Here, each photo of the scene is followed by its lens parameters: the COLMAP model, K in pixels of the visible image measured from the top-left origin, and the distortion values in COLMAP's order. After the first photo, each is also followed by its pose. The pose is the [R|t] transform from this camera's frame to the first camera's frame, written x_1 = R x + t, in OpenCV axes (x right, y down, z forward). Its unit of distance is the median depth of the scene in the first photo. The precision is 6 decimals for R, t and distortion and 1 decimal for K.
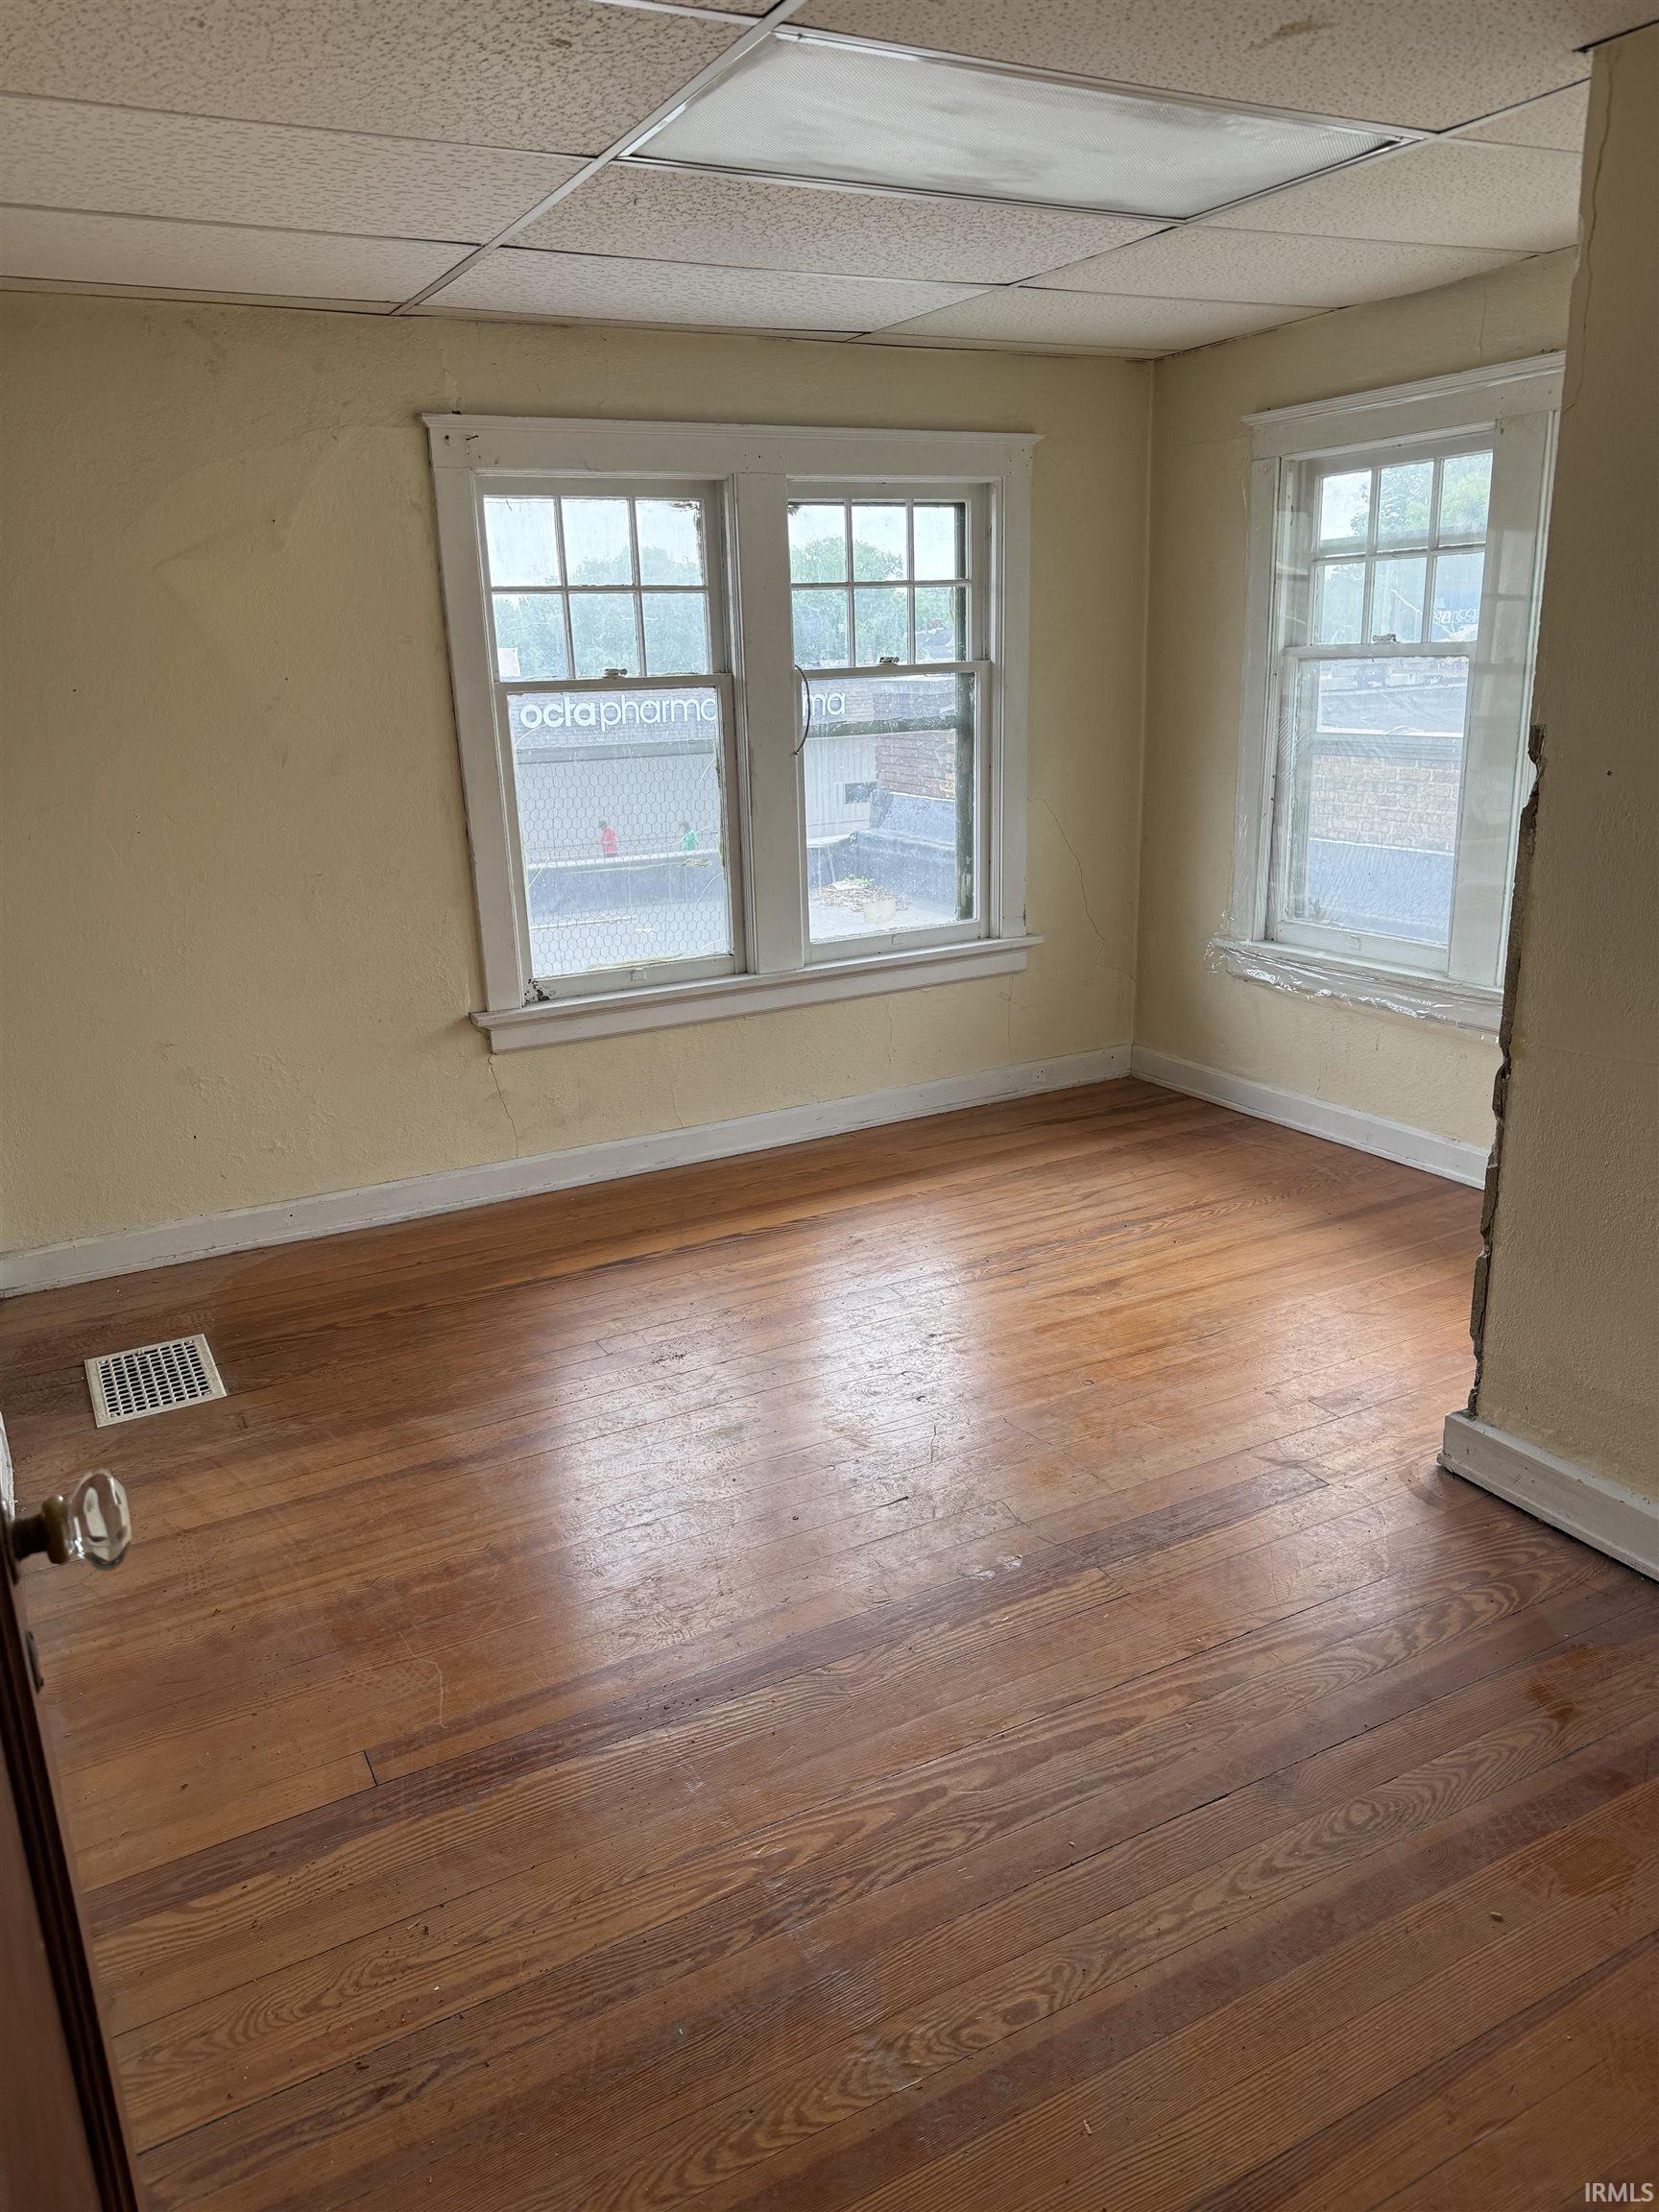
lens RADIAL K [[1553.2, 0, 829.5], [0, 1553.2, 1106.0], [0, 0, 1]] dist [0.098237, 0.000749]
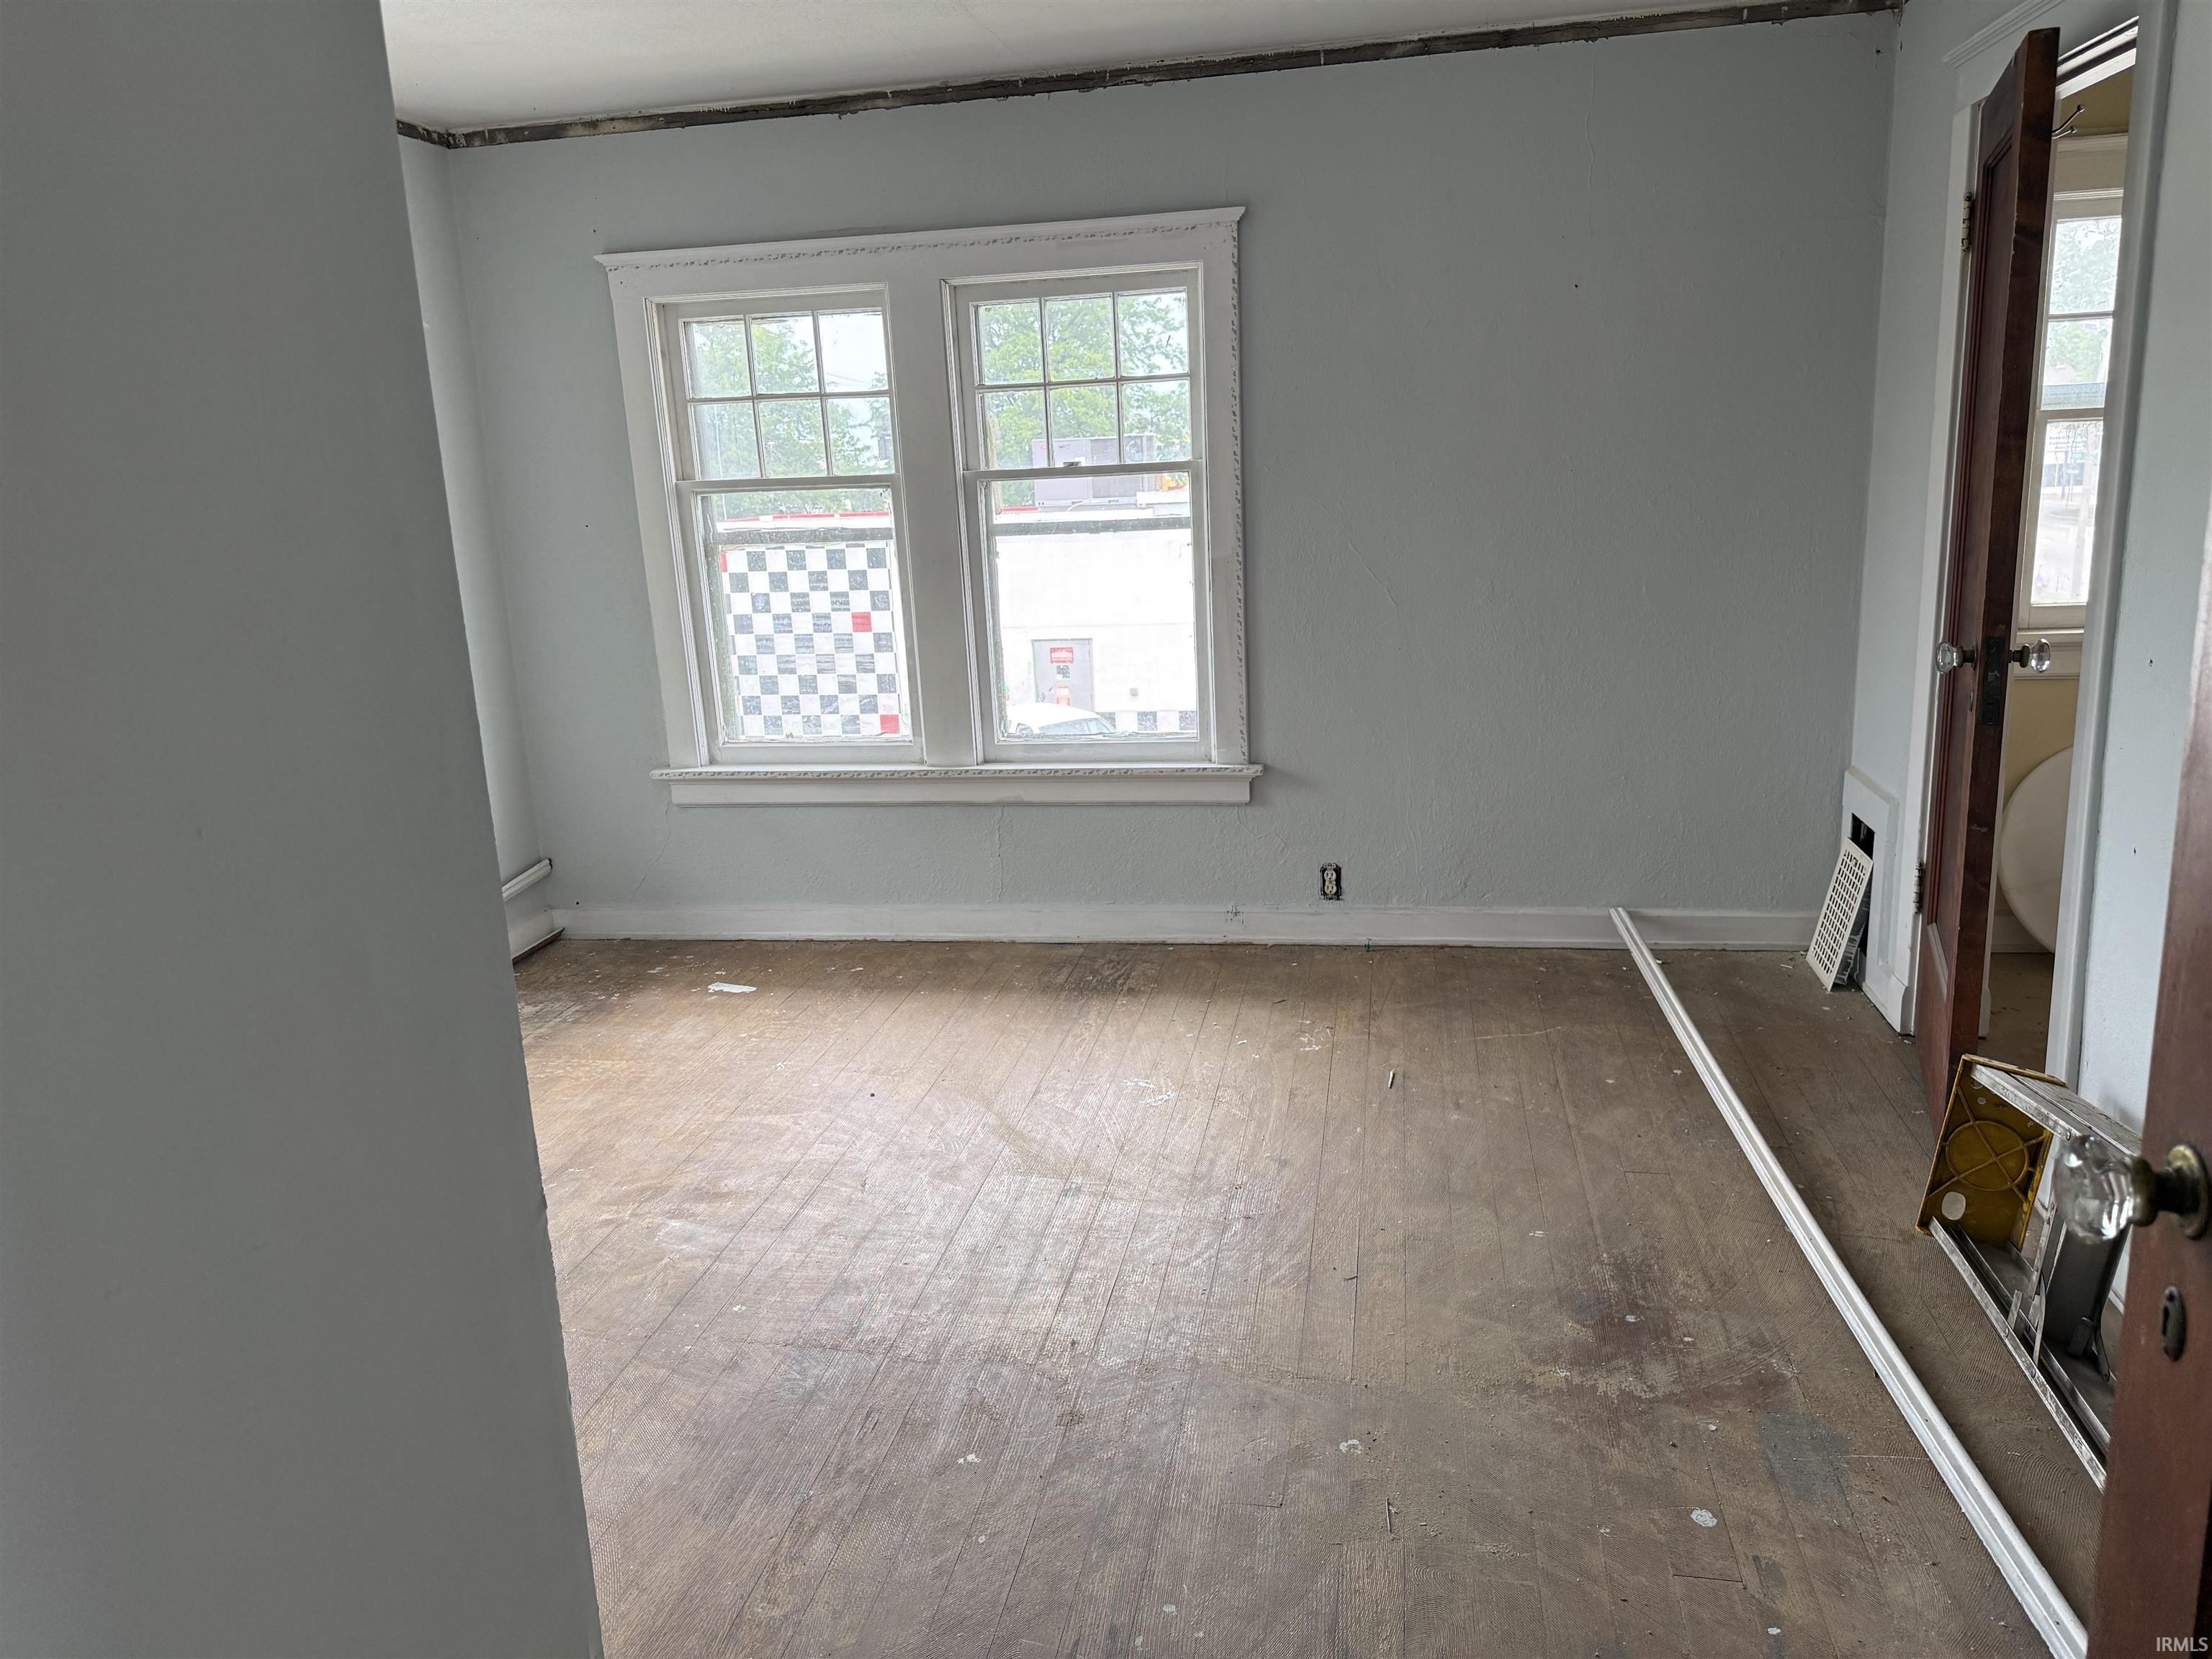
lens RADIAL K [[1553.2, 0, 1108.6], [0, 1553.2, 814.6], [0, 0, 1]] dist [0.098237, 0.000749]
pose [[0.777749, 0.142494, -0.612211, 0.684357], [-0.157513, 0.987072, 0.029642, -0.103690], [0.608520, 0.073377, 0.790138, 0.277667]]
